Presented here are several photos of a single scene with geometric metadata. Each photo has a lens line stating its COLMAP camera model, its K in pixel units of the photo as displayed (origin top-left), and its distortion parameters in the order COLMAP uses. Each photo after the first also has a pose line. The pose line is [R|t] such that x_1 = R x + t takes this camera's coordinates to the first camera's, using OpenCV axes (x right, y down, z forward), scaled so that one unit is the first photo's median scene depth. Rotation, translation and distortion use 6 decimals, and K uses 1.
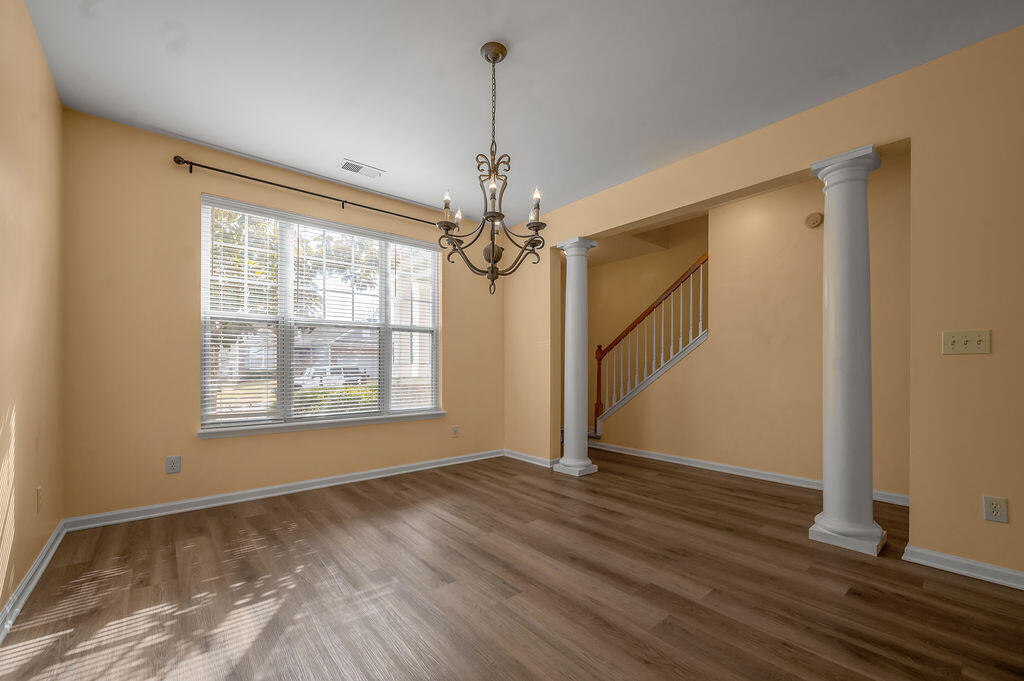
lens RADIAL K [[416.2, 0, 509.8], [0, 416.2, 367.0], [0, 0, 1]] dist [-0.000427, -0.000095]
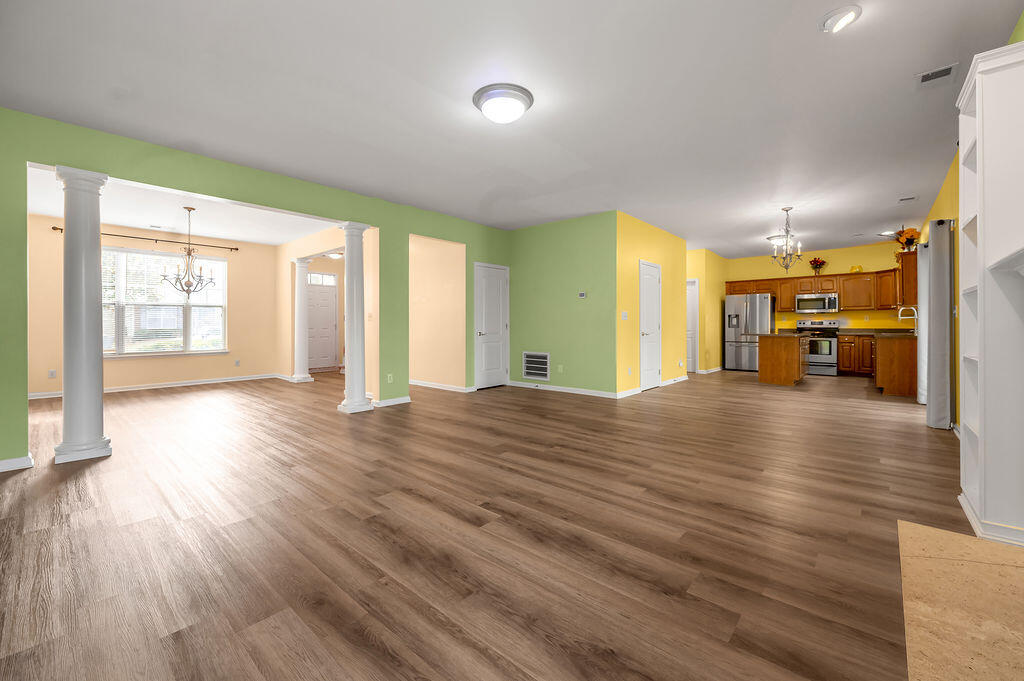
lens RADIAL K [[415.4, 0, 513.6], [0, 415.4, 326.3], [0, 0, 1]] dist [0.000470, 0.000001]
pose [[0.990226, -0.005546, 0.139360, 0.902631], [0.005055, 0.999980, 0.003876, -0.000452], [-0.139379, -0.003133, 0.990234, -1.056329]]
